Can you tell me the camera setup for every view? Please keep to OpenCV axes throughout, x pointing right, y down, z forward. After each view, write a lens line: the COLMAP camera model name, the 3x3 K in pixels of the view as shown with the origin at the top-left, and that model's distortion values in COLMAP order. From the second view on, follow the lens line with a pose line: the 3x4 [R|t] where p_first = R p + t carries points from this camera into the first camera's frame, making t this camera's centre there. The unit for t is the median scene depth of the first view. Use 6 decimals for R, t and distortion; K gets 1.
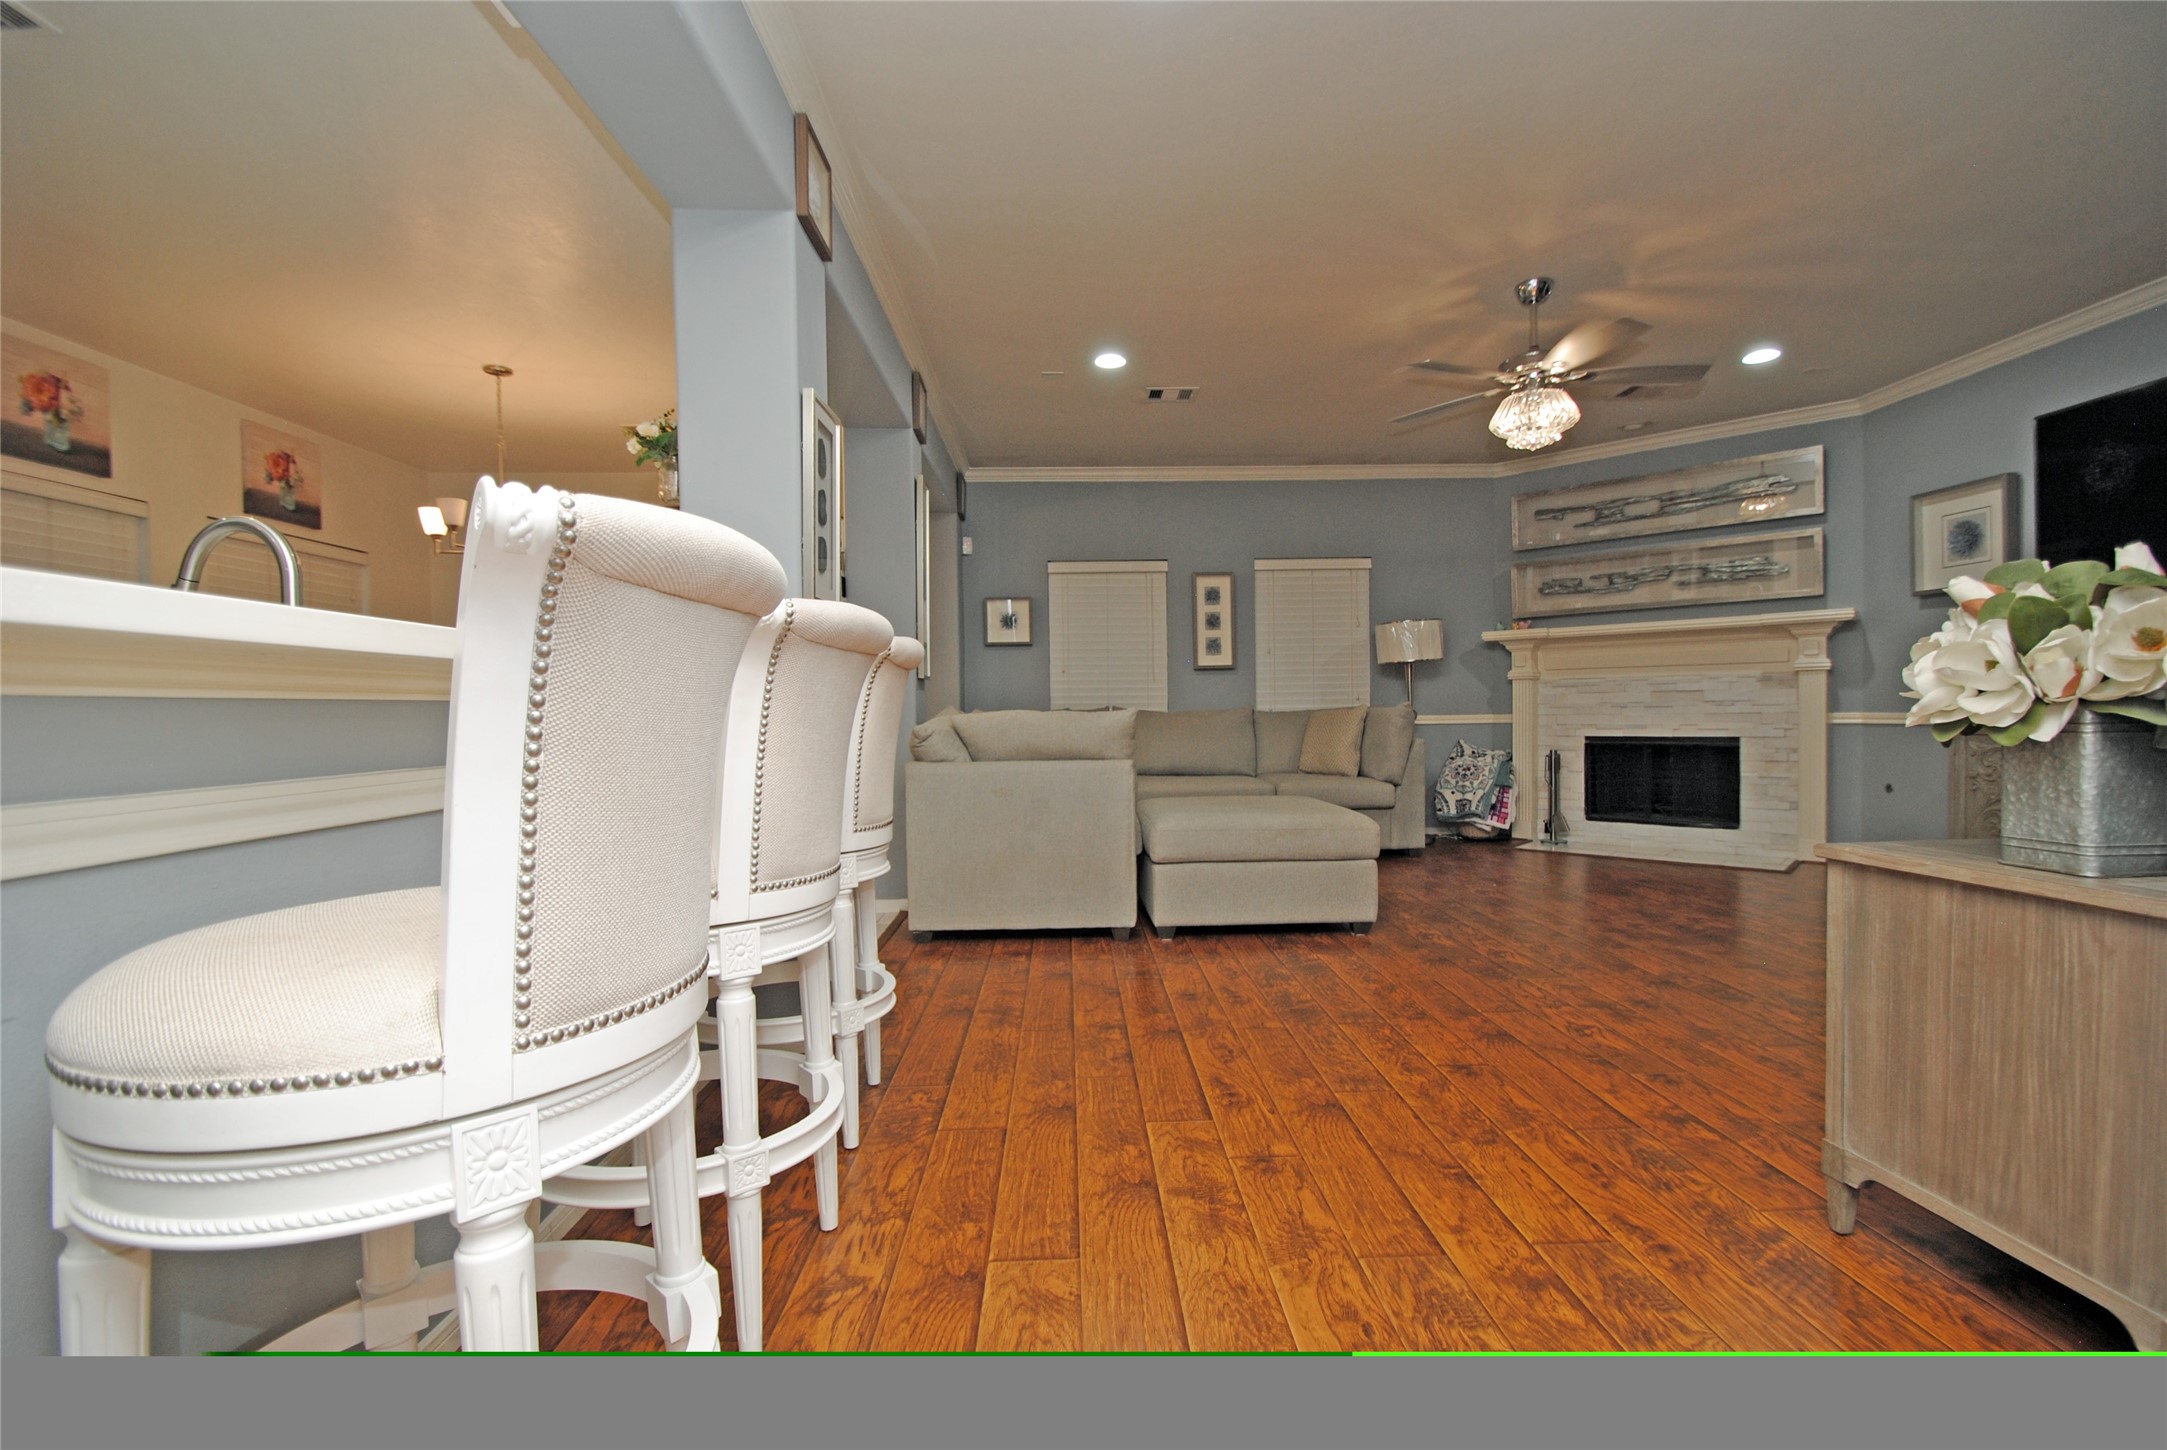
lens RADIAL K [[951.1, 0, 1101.4], [0, 951.1, 731.1], [0, 0, 1]] dist [0.020644, -0.021266]
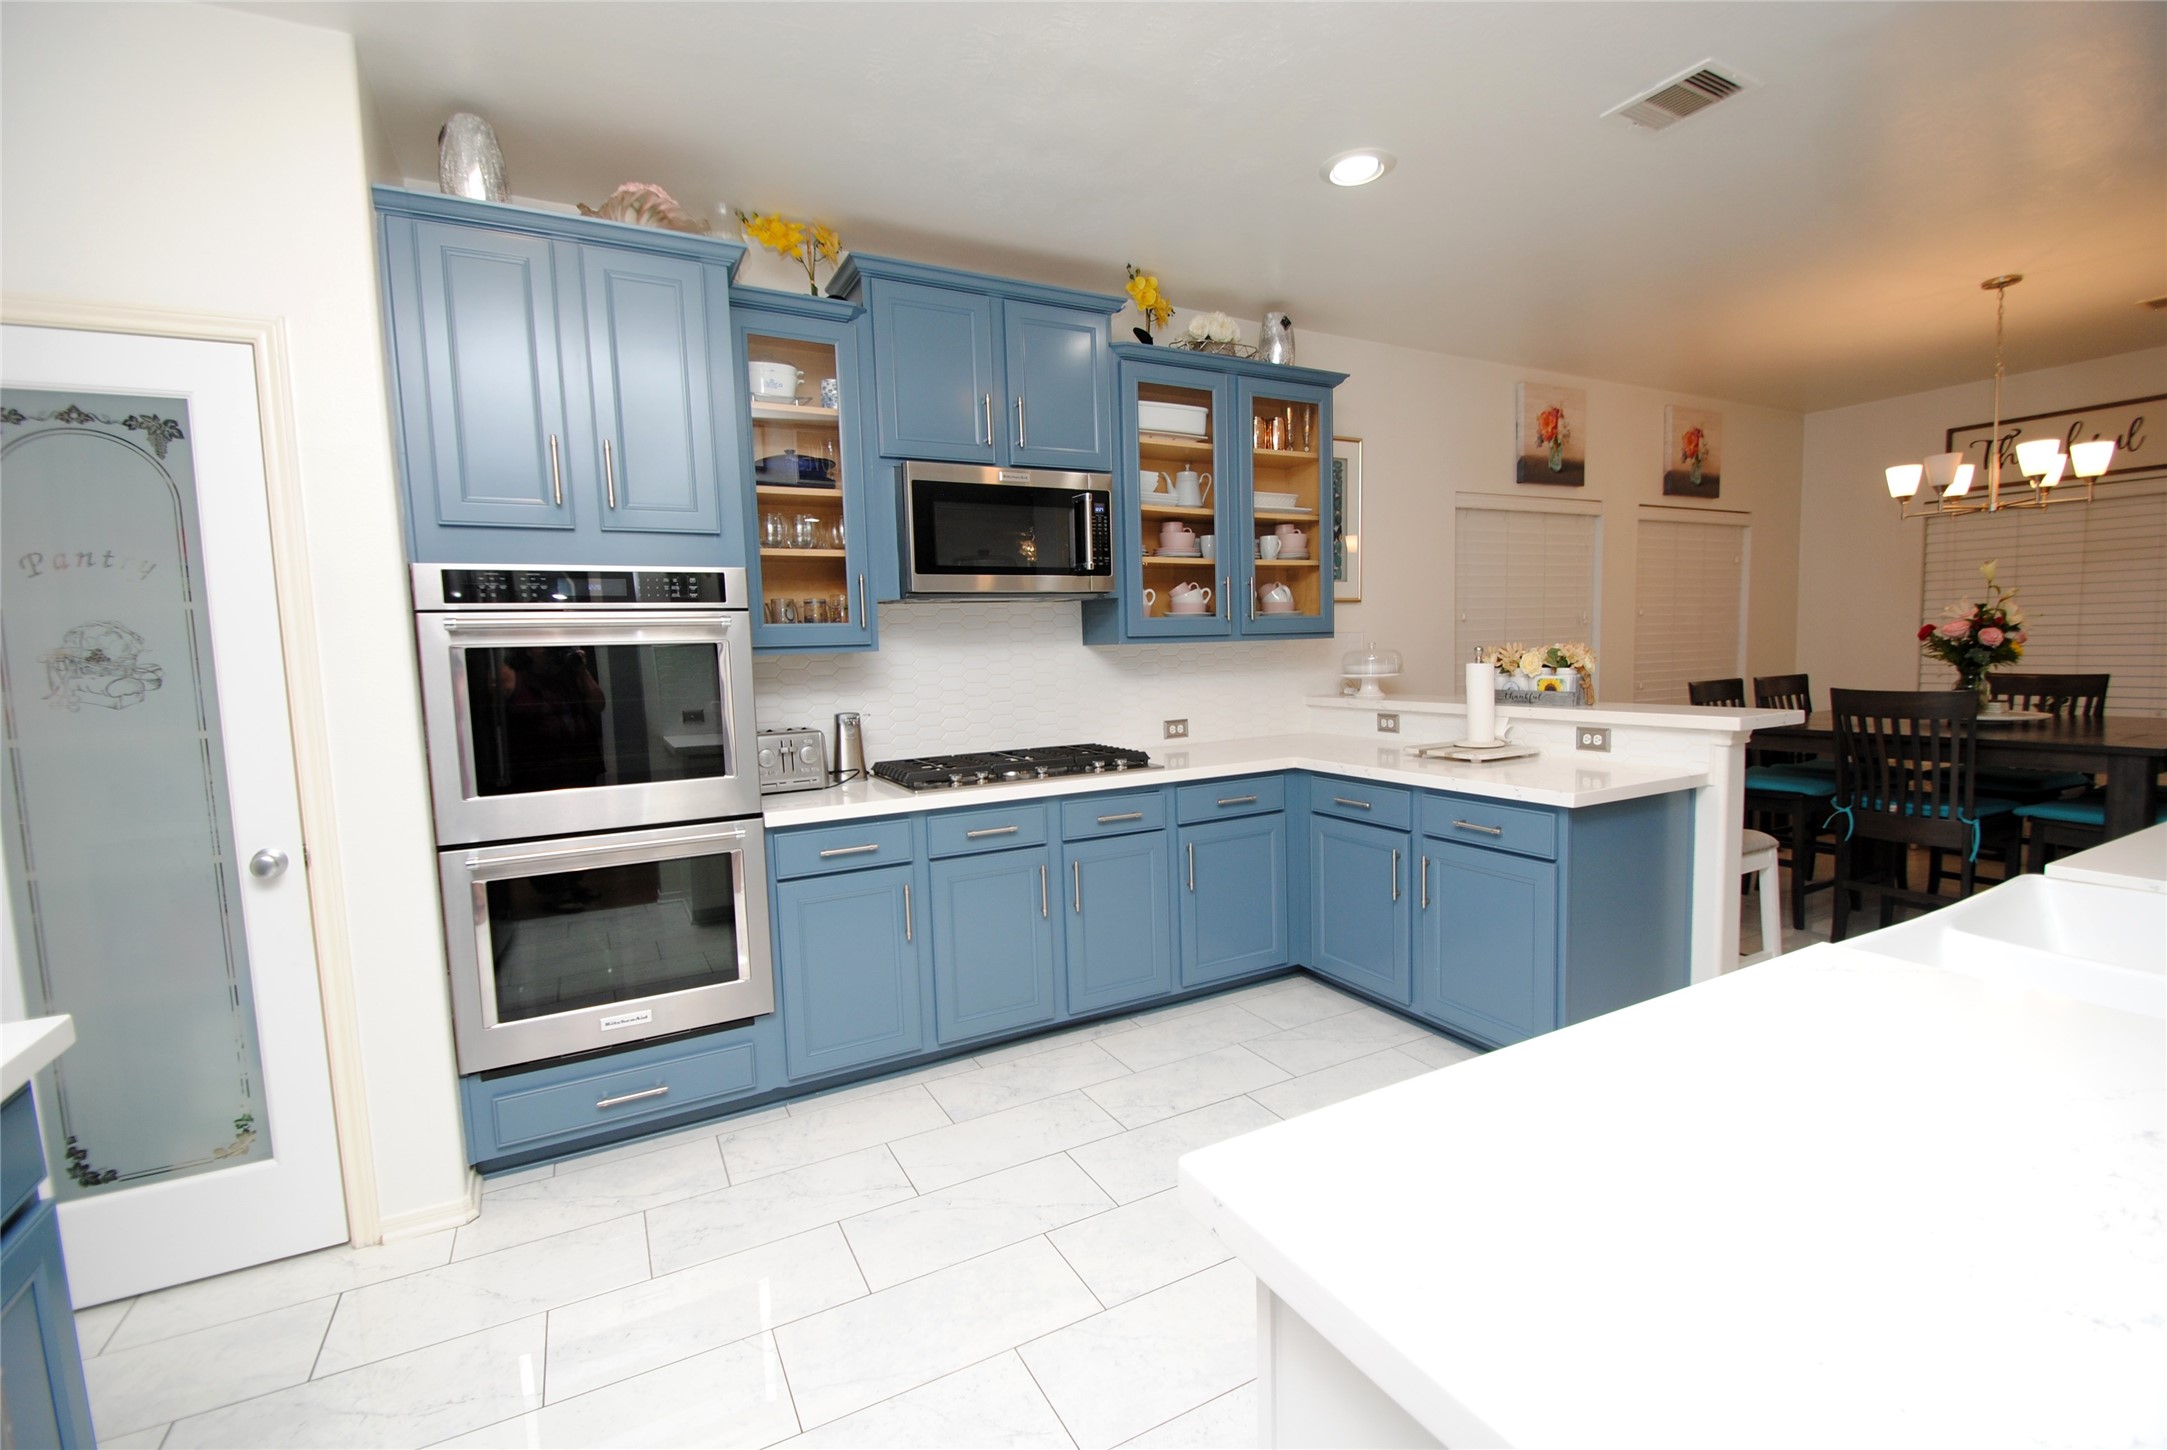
lens RADIAL K [[951.1, 0, 1101.4], [0, 951.1, 731.1], [0, 0, 1]] dist [0.020644, -0.021266]
pose [[0.445969, 0.082686, -0.891221, -0.180554], [0.002504, 0.995605, 0.093624, -0.059529], [0.895045, -0.043985, 0.443802, -0.051894]]
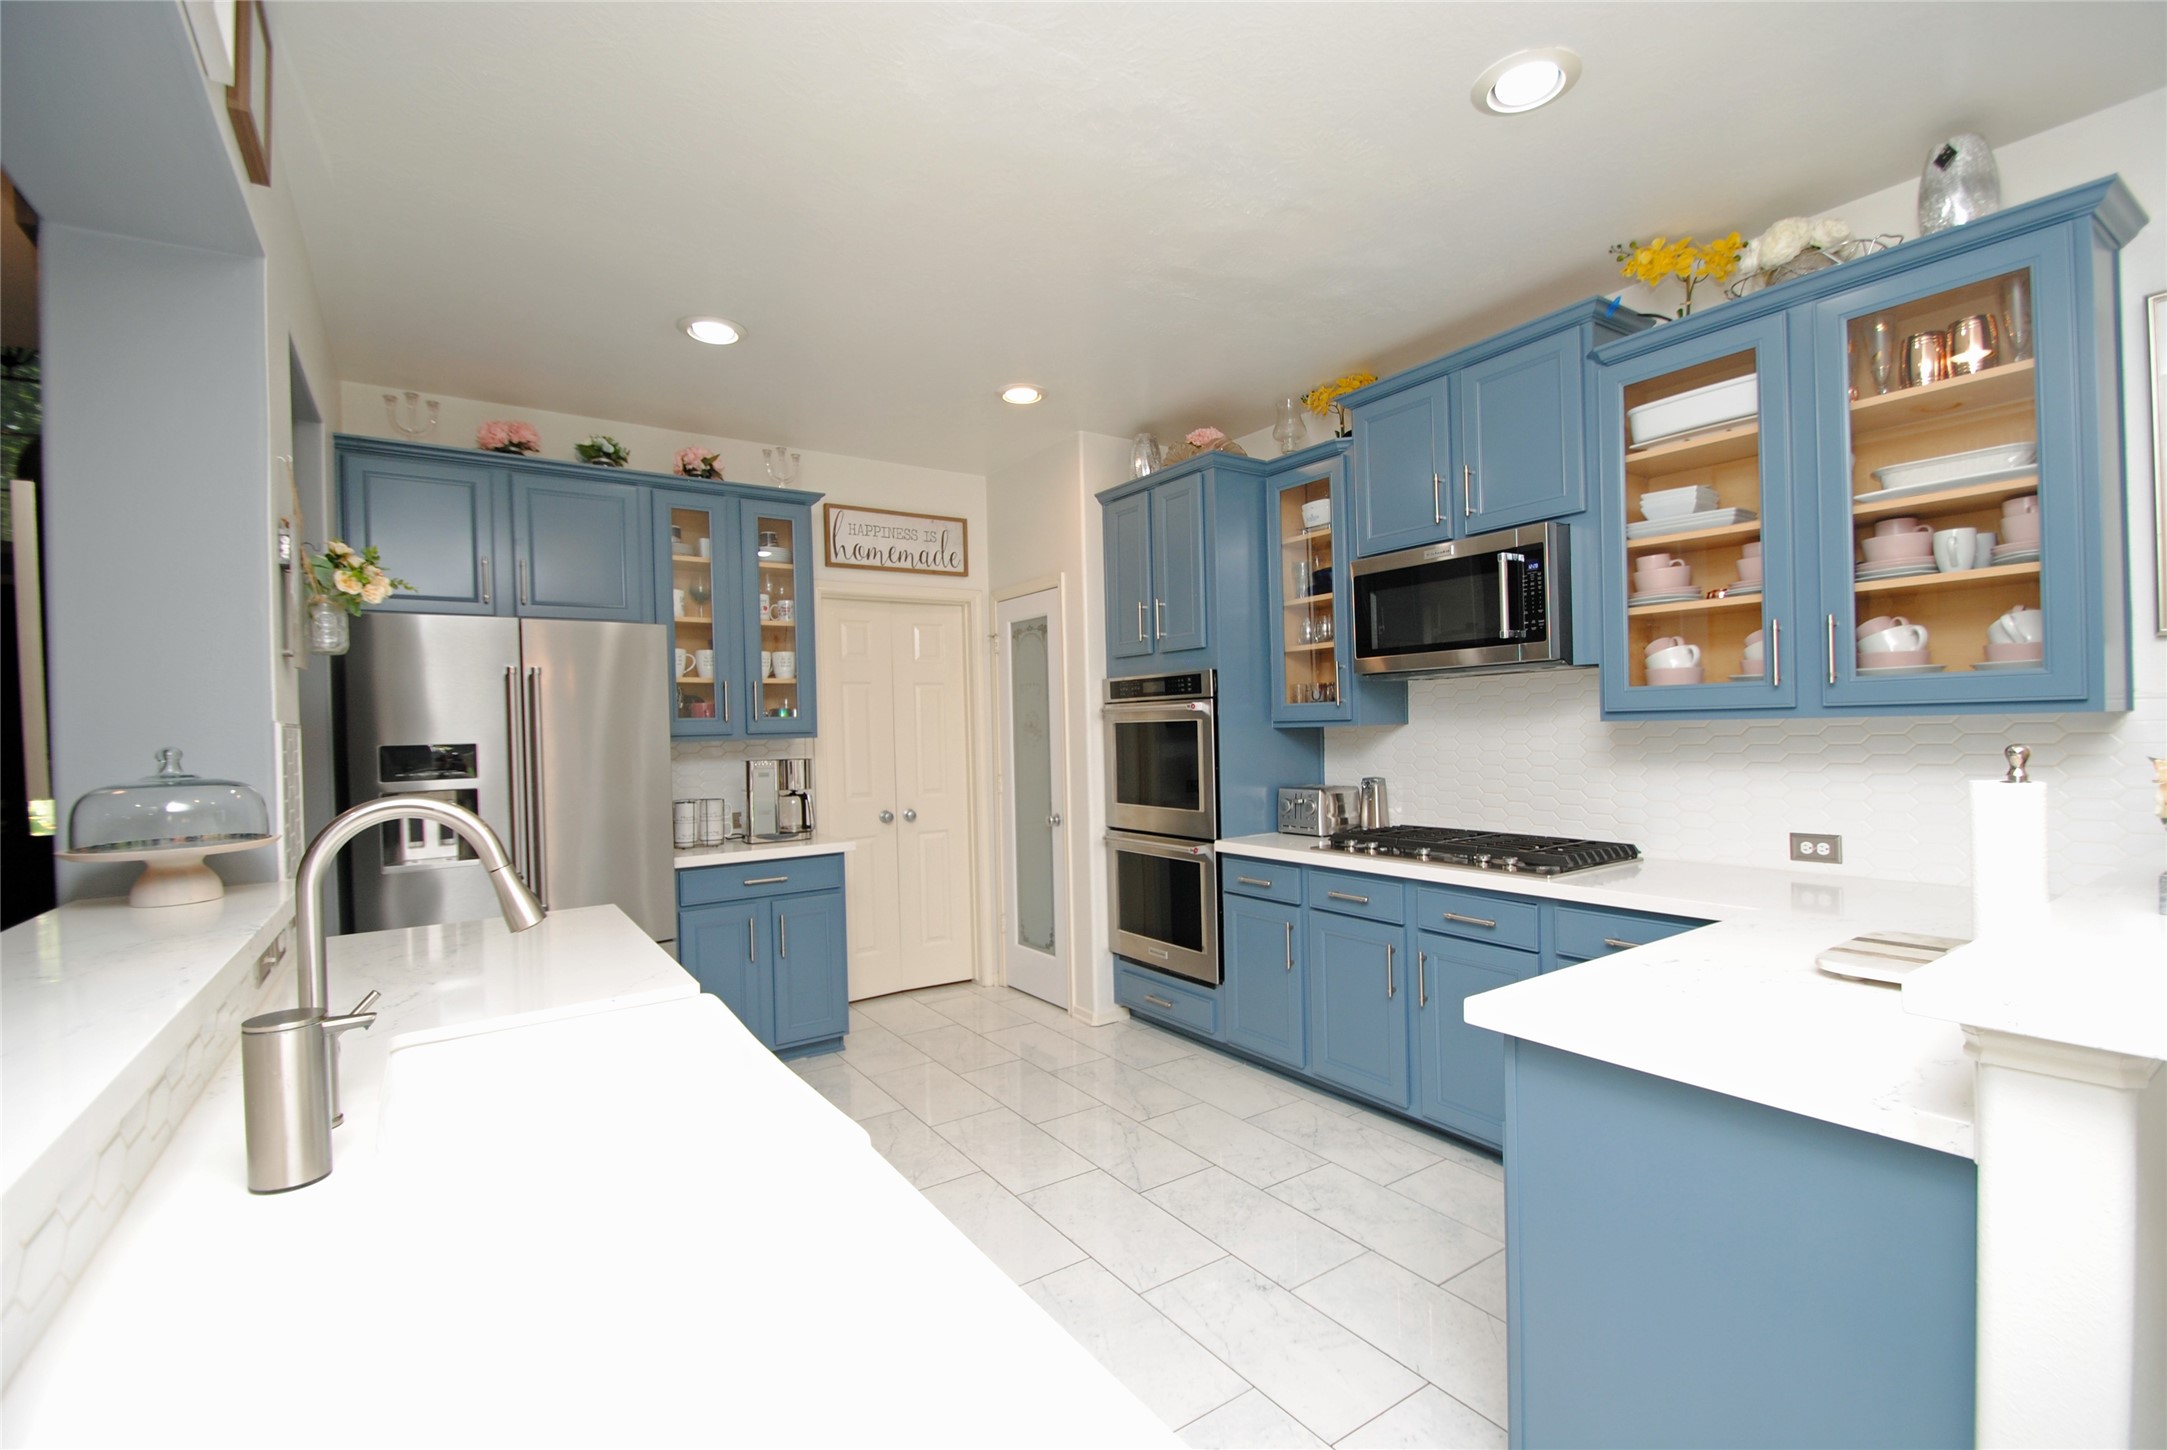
lens RADIAL K [[949.6, 0, 1106.3], [0, 949.6, 732.2], [0, 0, 1]] dist [0.011829, -0.013699]
pose [[-0.842076, 0.040900, -0.537806, -0.250597], [0.026576, 0.999056, 0.034366, -0.075486], [0.538704, 0.014646, -0.842368, 0.506415]]
